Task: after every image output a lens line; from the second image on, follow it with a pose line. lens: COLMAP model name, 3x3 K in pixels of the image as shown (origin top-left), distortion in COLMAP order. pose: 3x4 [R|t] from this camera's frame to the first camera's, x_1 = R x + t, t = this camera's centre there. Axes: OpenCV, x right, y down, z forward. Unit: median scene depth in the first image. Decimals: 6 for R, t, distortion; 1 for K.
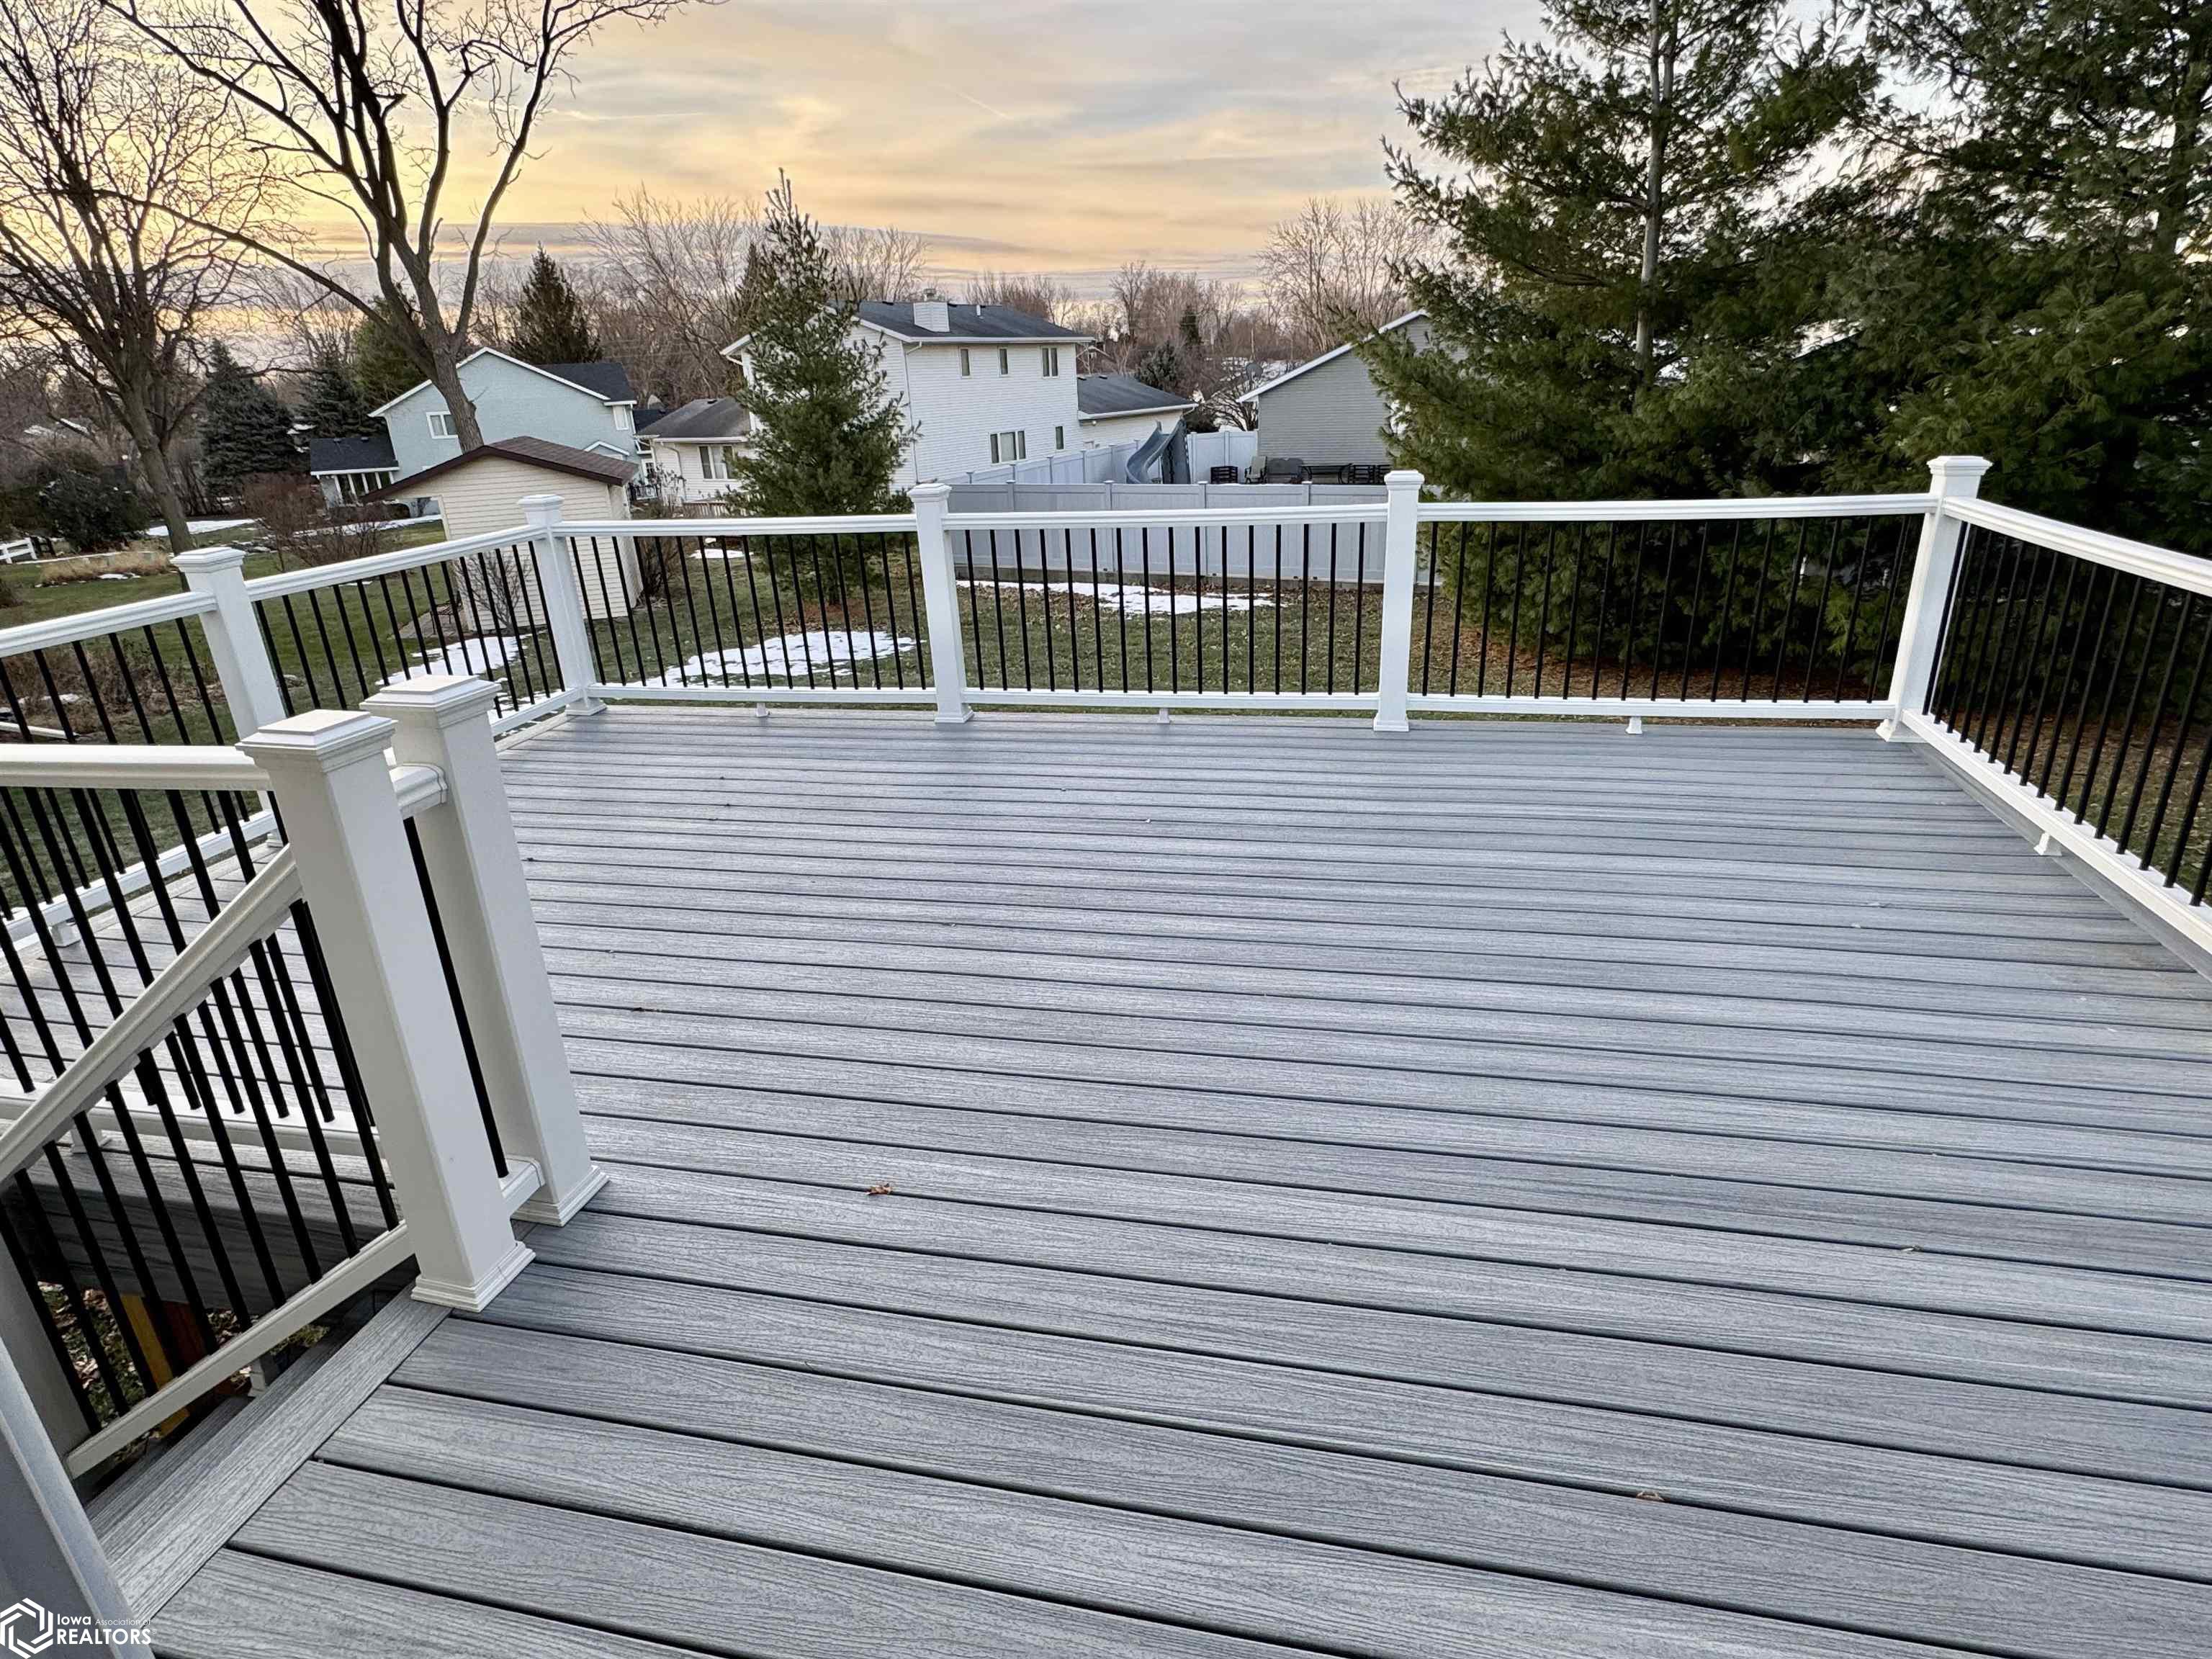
lens RADIAL K [[1161.0, 0, 1106.0], [0, 1161.0, 829.5], [0, 0, 1]] dist [0.000207, -0.000302]
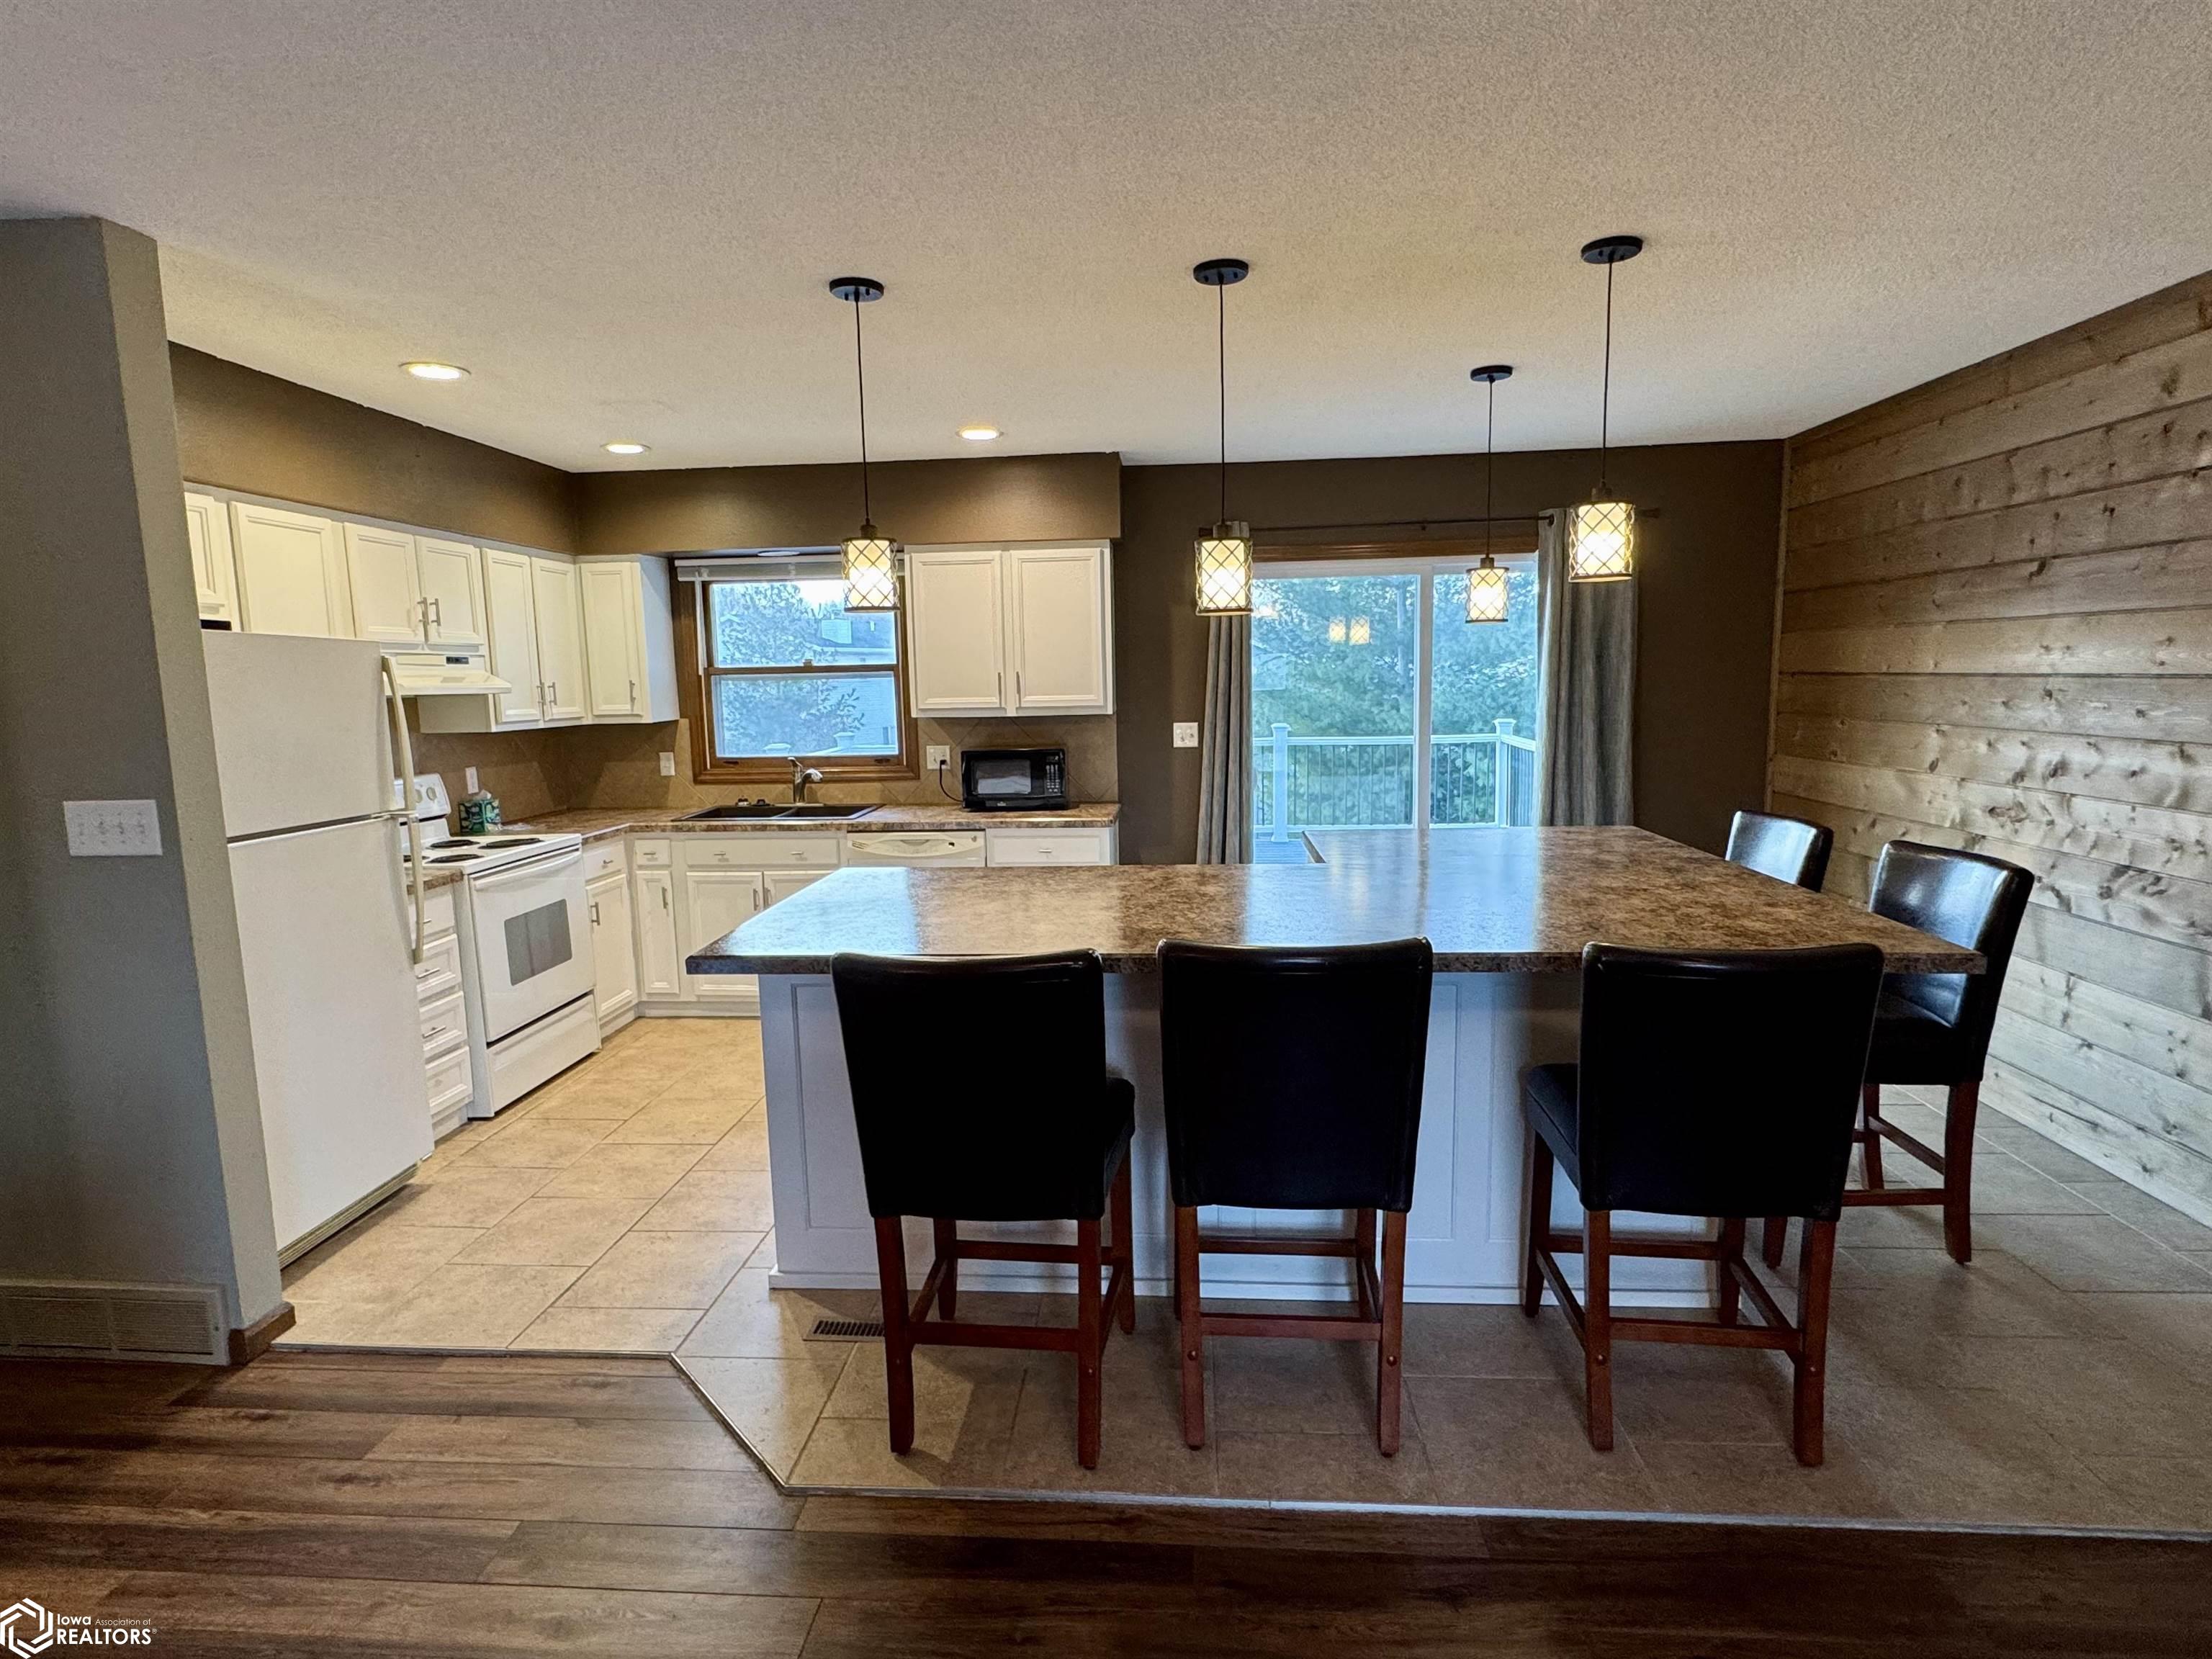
lens RADIAL K [[1164.8, 0, 1094.4], [0, 1164.8, 833.9], [0, 0, 1]] dist [0.003286, 0.001674]
pose [[0.991743, 0.006271, 0.128085, -0.046560], [0.024997, 0.970191, -0.241051, 0.052029], [-0.125778, 0.242262, 0.962023, -0.128222]]
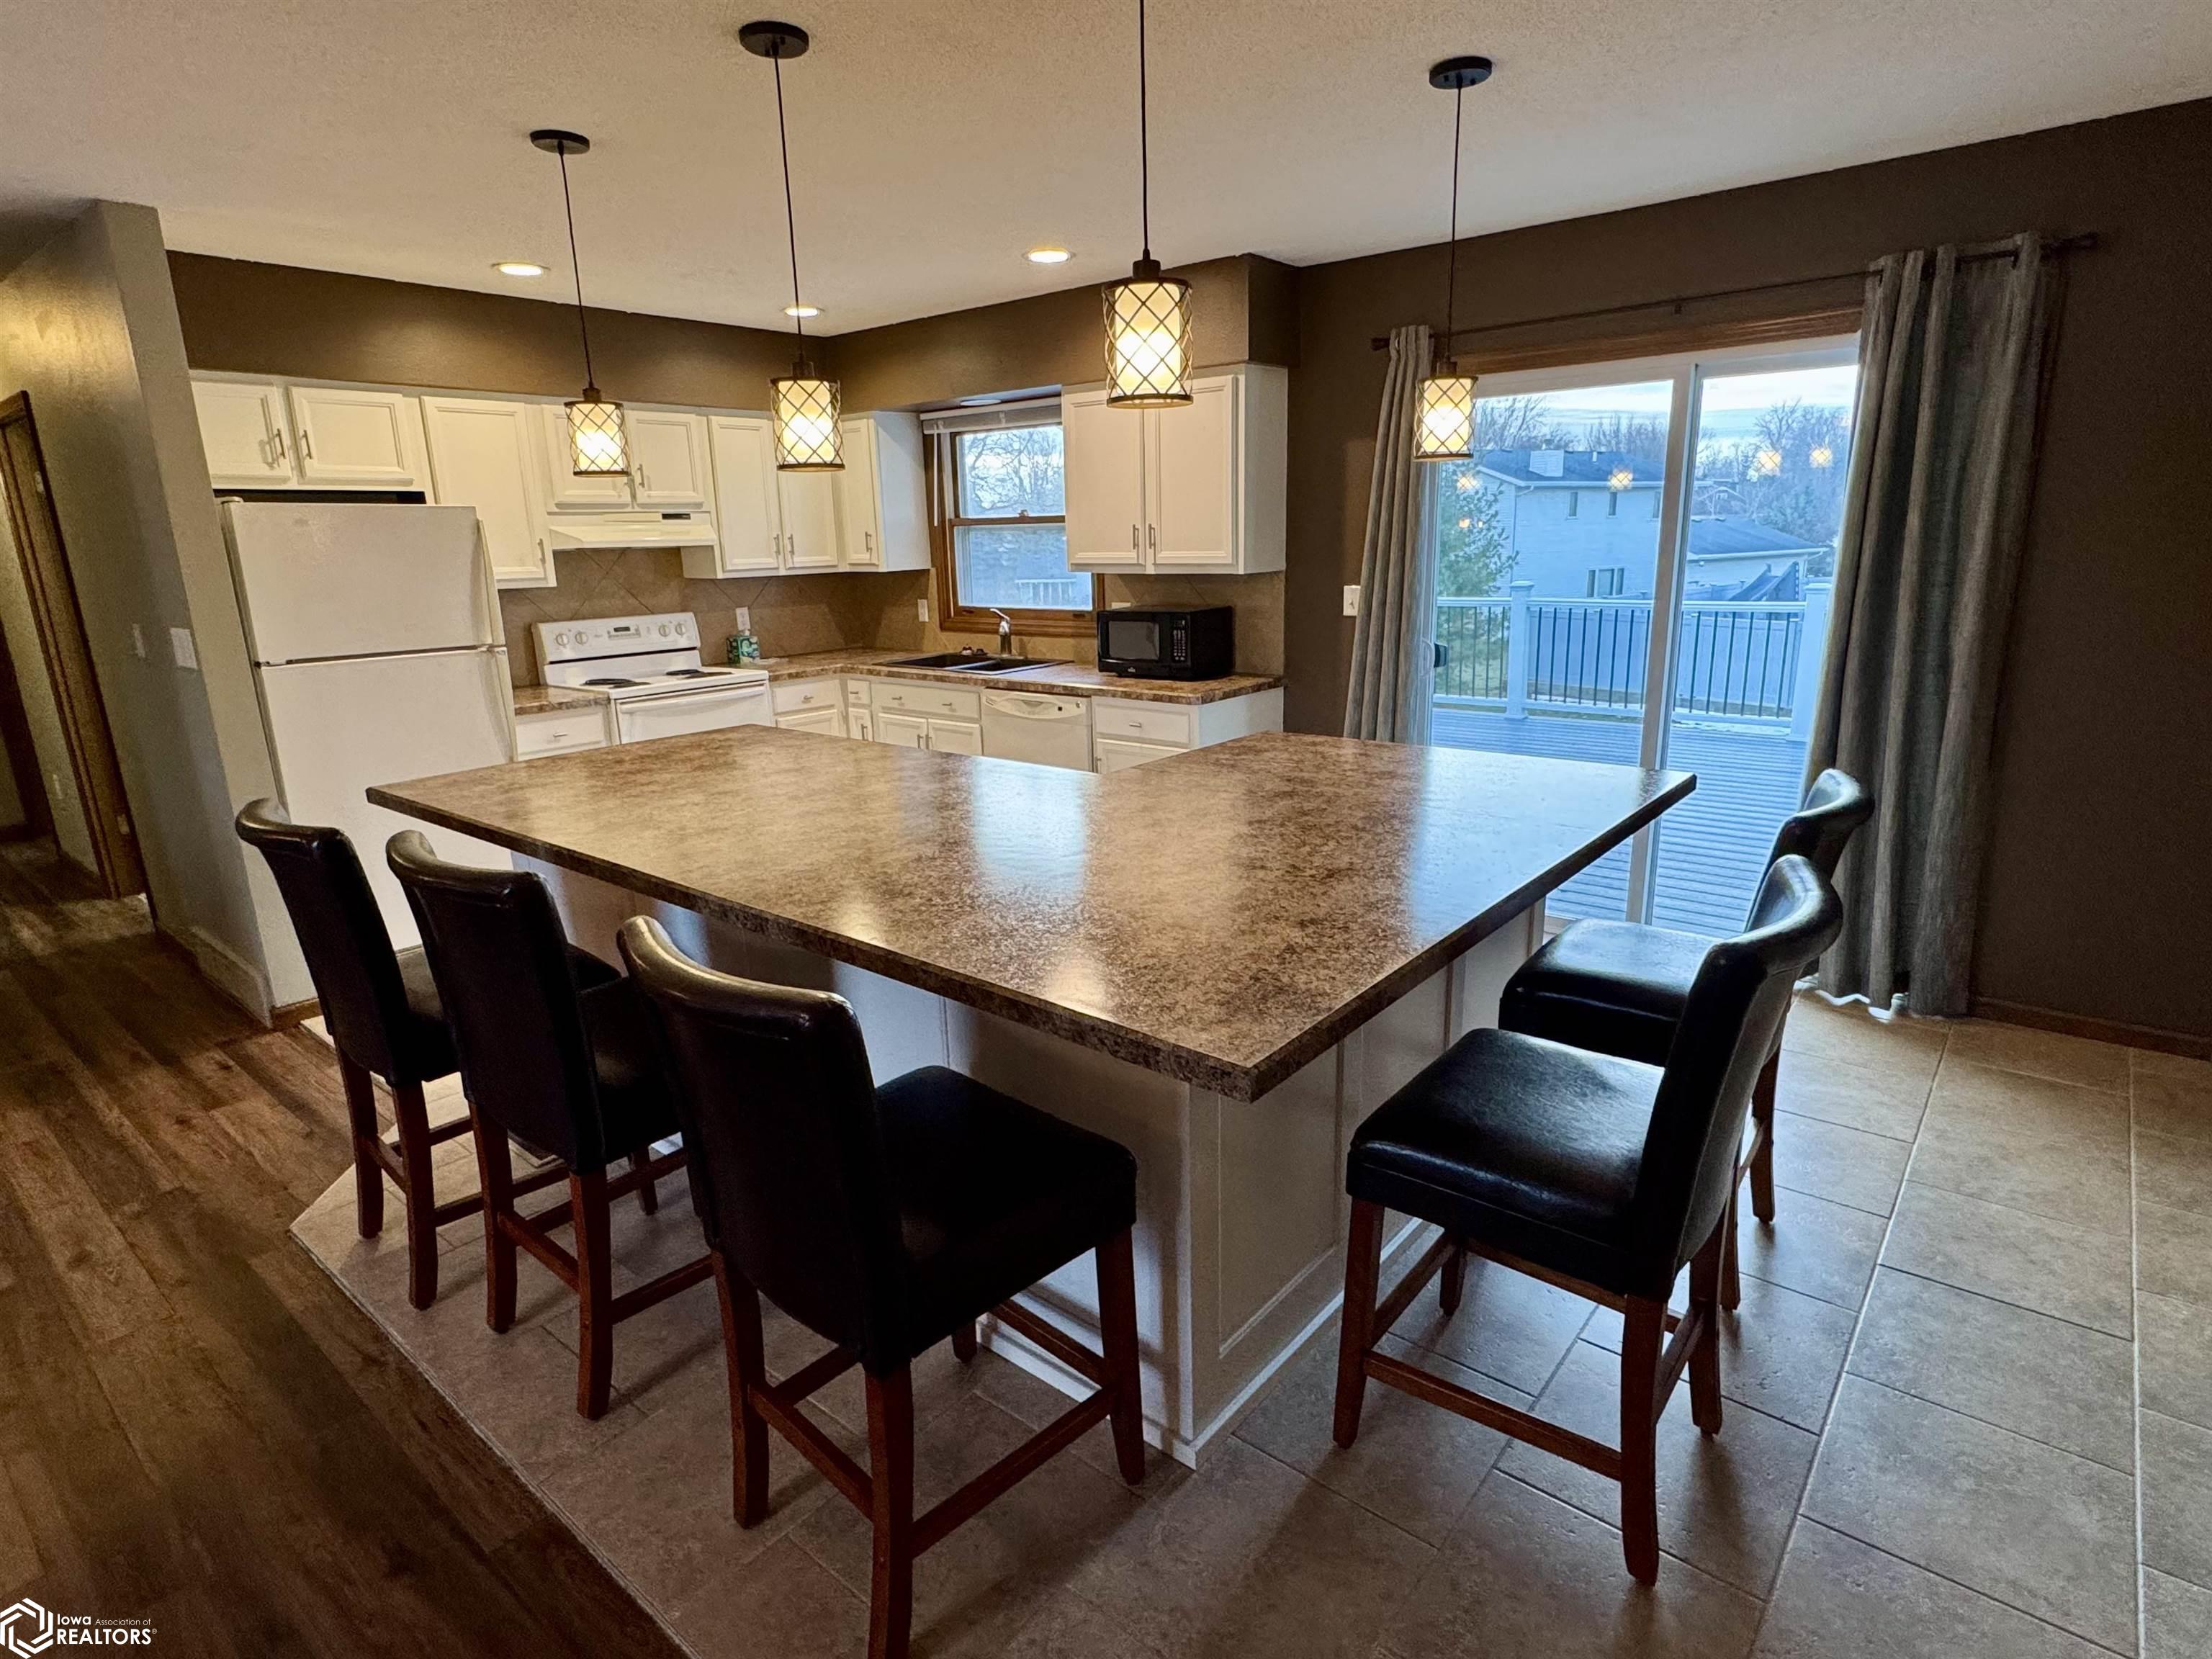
lens RADIAL K [[1161.0, 0, 1106.0], [0, 1161.0, 829.5], [0, 0, 1]] dist [0.000207, -0.000302]
pose [[0.884606, 0.139572, -0.444962, 0.016863], [-0.185378, 0.980779, -0.060898, 0.040616], [0.427910, 0.136357, 0.893476, -0.107910]]
